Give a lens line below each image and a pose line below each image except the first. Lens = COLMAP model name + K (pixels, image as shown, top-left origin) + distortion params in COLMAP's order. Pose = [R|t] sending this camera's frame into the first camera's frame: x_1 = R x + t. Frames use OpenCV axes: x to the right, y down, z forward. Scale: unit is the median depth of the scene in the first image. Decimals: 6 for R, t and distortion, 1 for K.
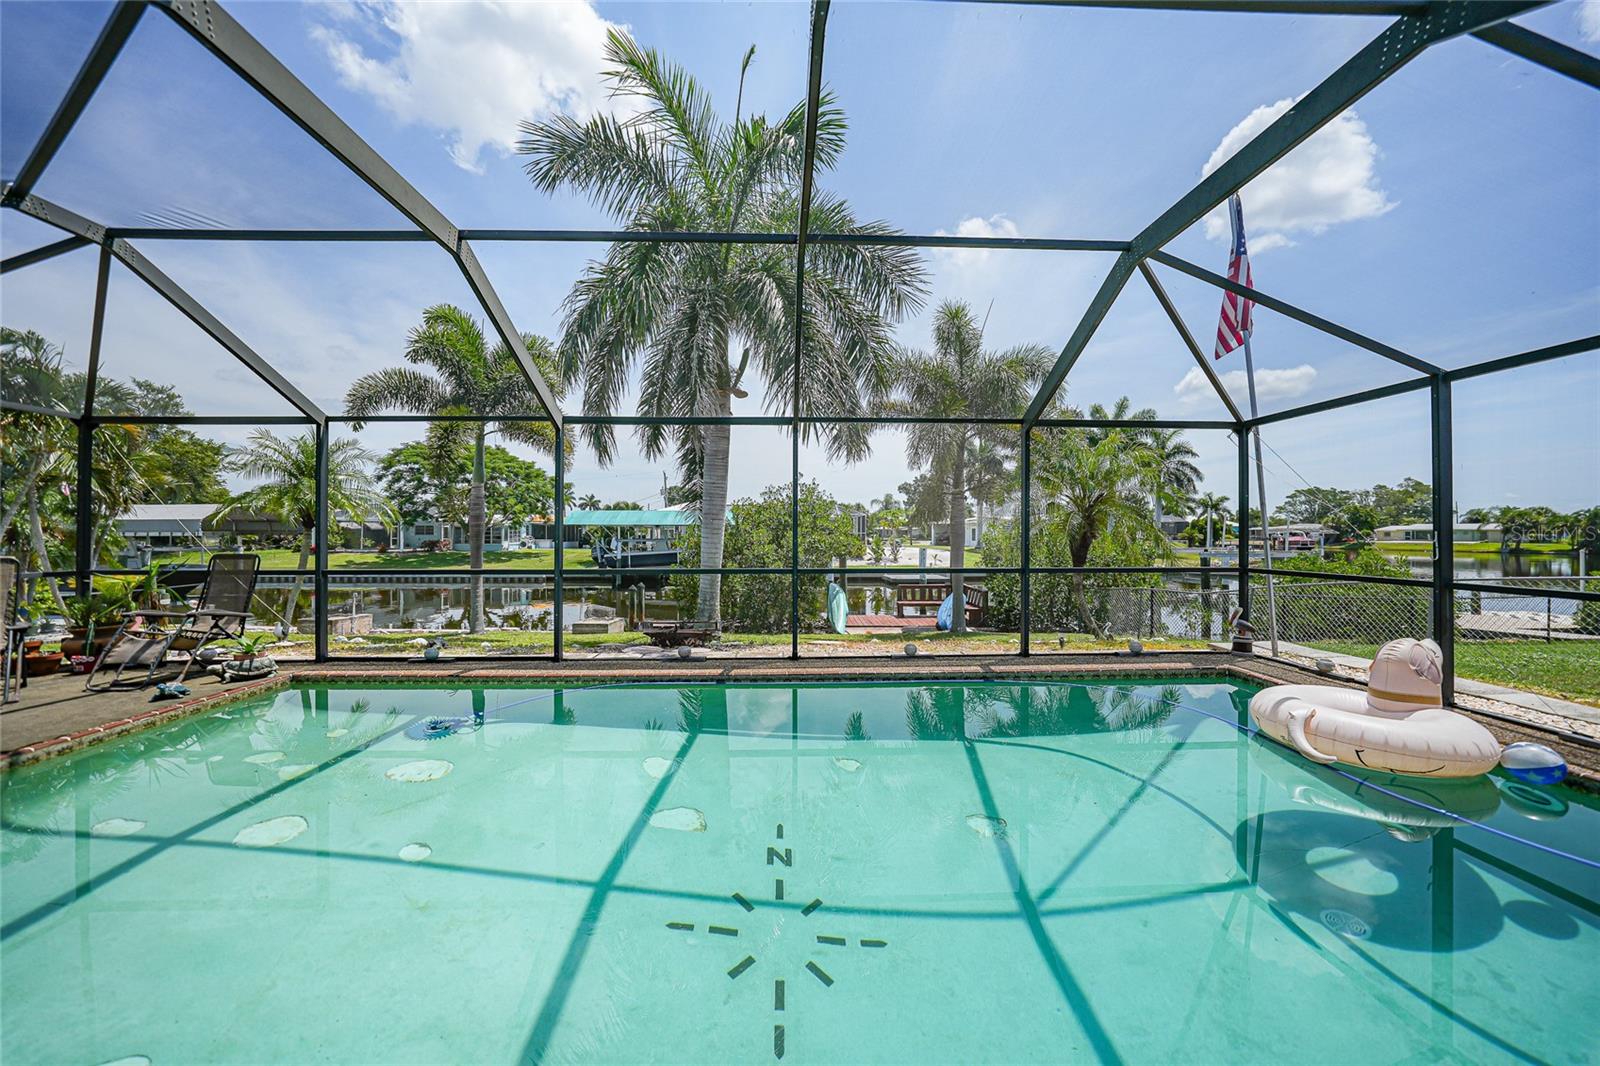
lens RADIAL K [[556.6, 0, 789.2], [0, 556.6, 526.9], [0, 0, 1]] dist [-0.017413, 0.003816]
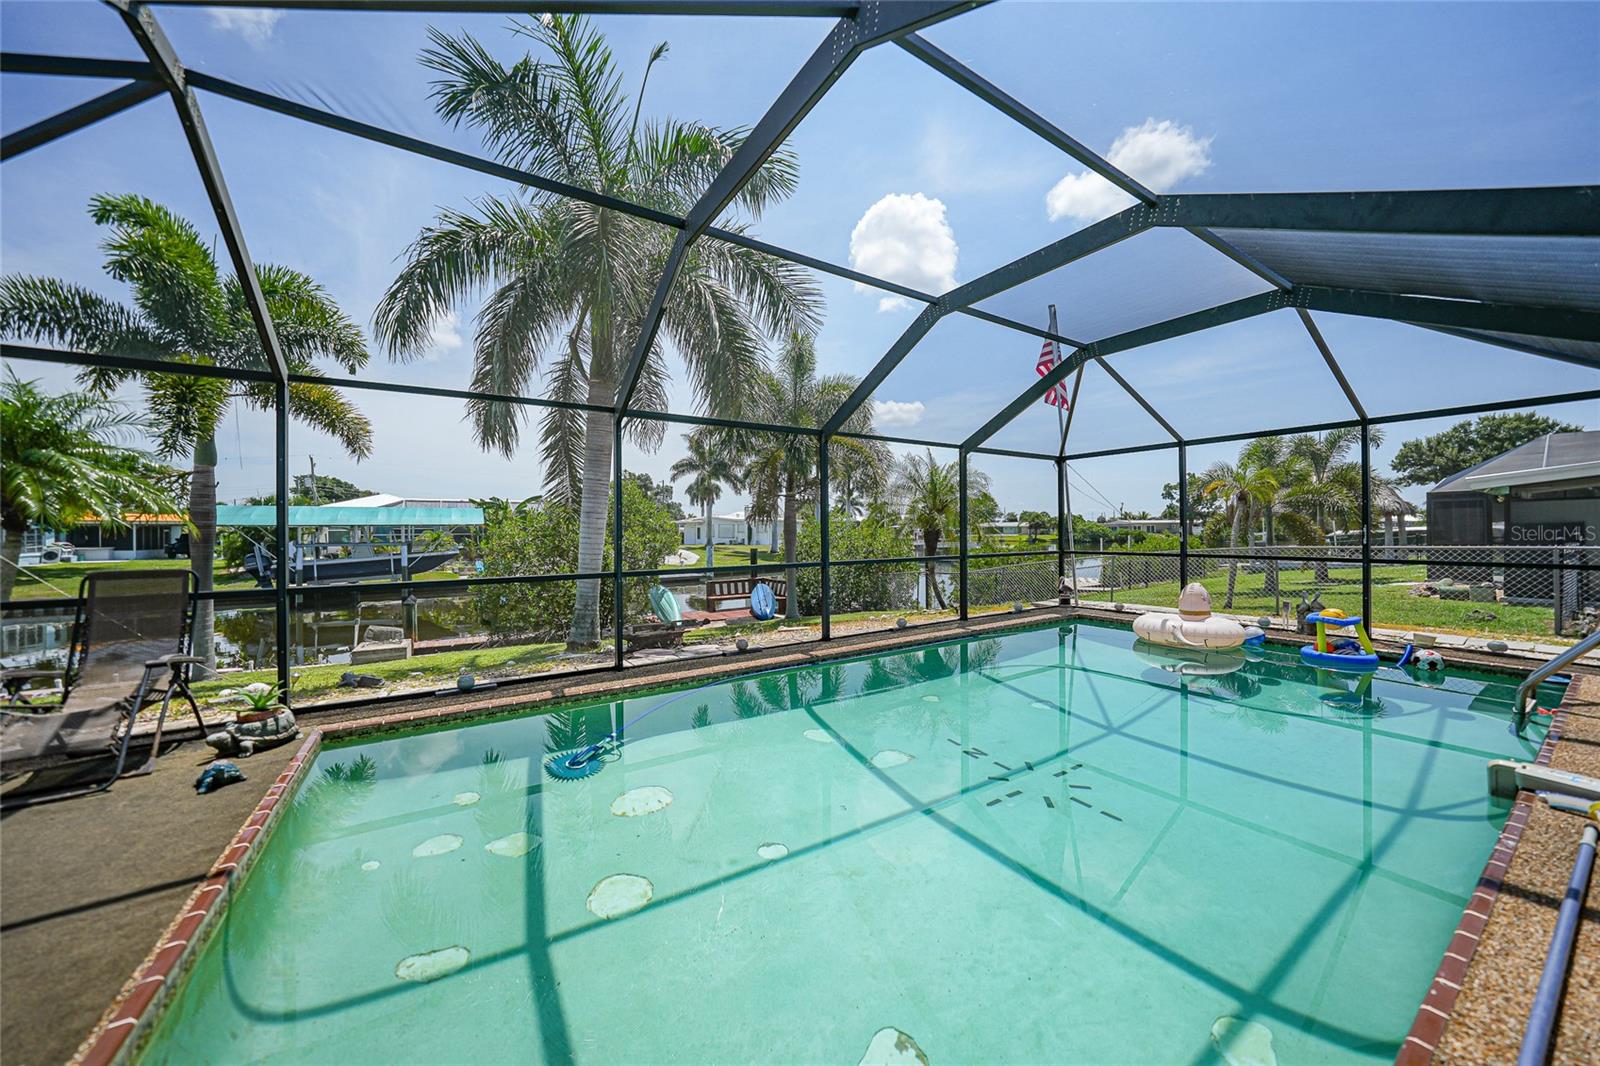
lens RADIAL K [[556.6, 0, 796.3], [0, 556.6, 525.3], [0, 0, 1]] dist [-0.017413, 0.003816]
pose [[0.848419, 0.002246, 0.529321, -0.226279], [0.000387, 0.999988, -0.004864, 0.003239], [-0.529326, 0.004331, 0.848408, 0.026345]]
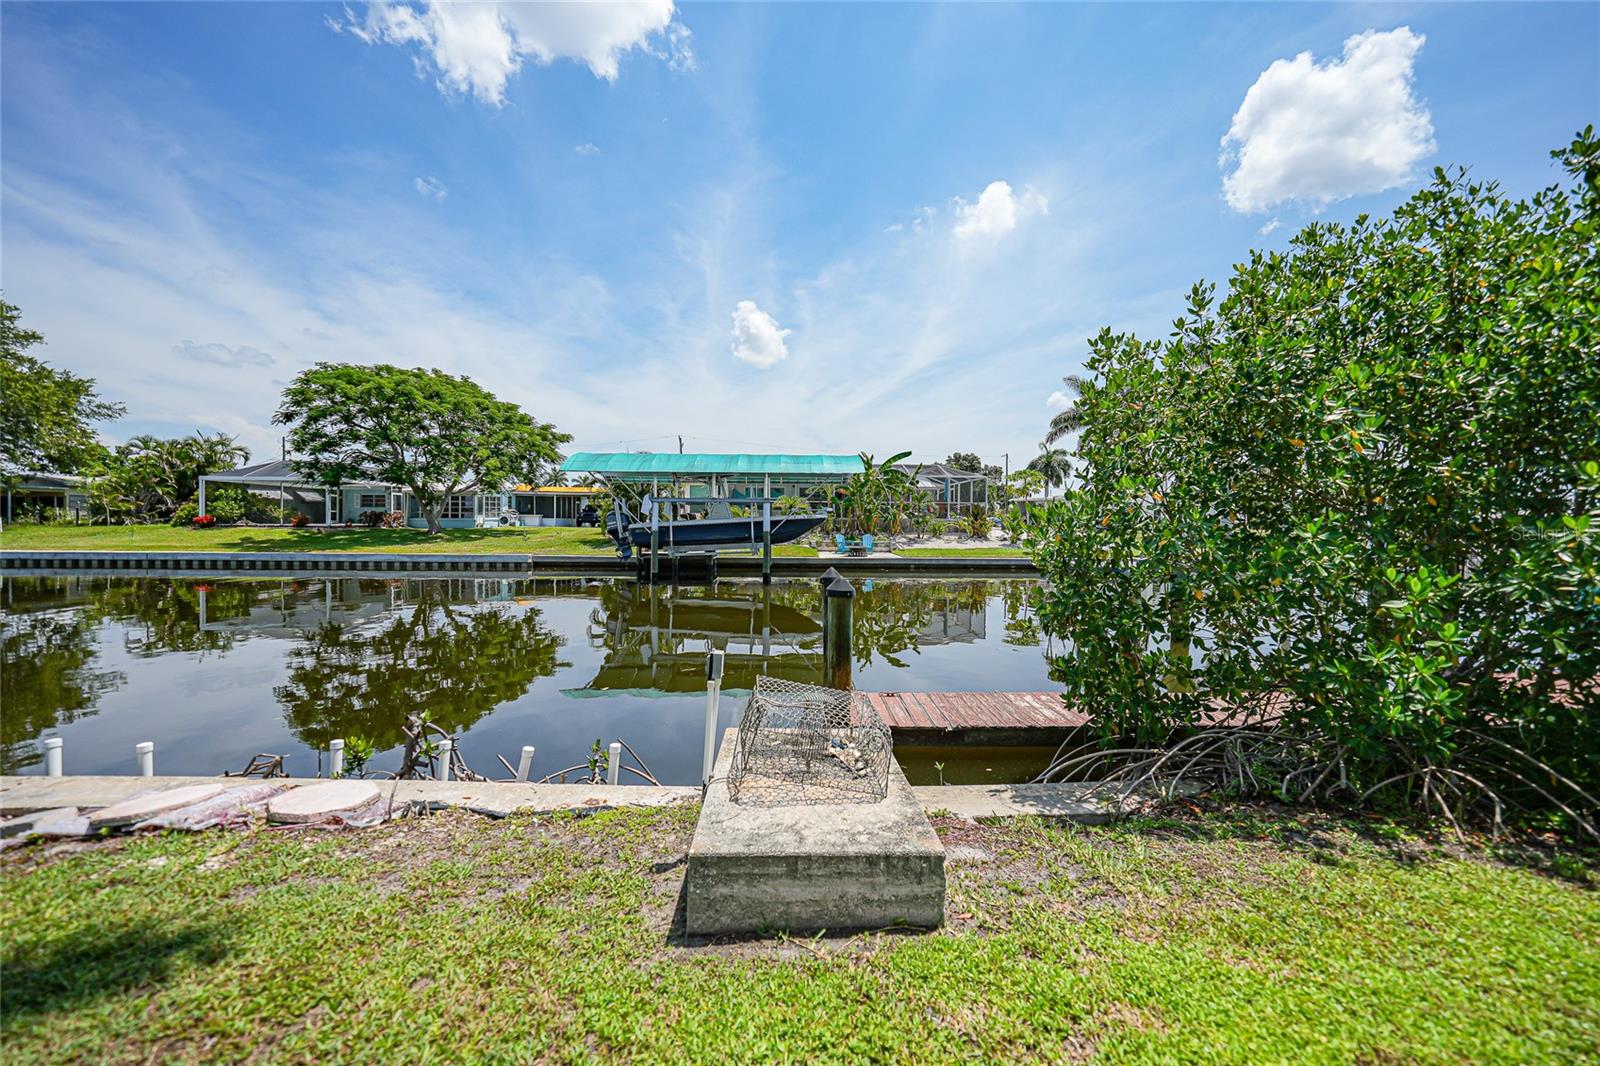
lens RADIAL K [[556.6, 0, 793.2], [0, 556.6, 523.3], [0, 0, 1]] dist [-0.017413, 0.003816]
pose [[0.999760, 0.008071, 0.020348, -0.297913], [-0.008280, 0.999914, 0.010211, 0.072933], [-0.020264, -0.010377, 0.999741, 0.701587]]
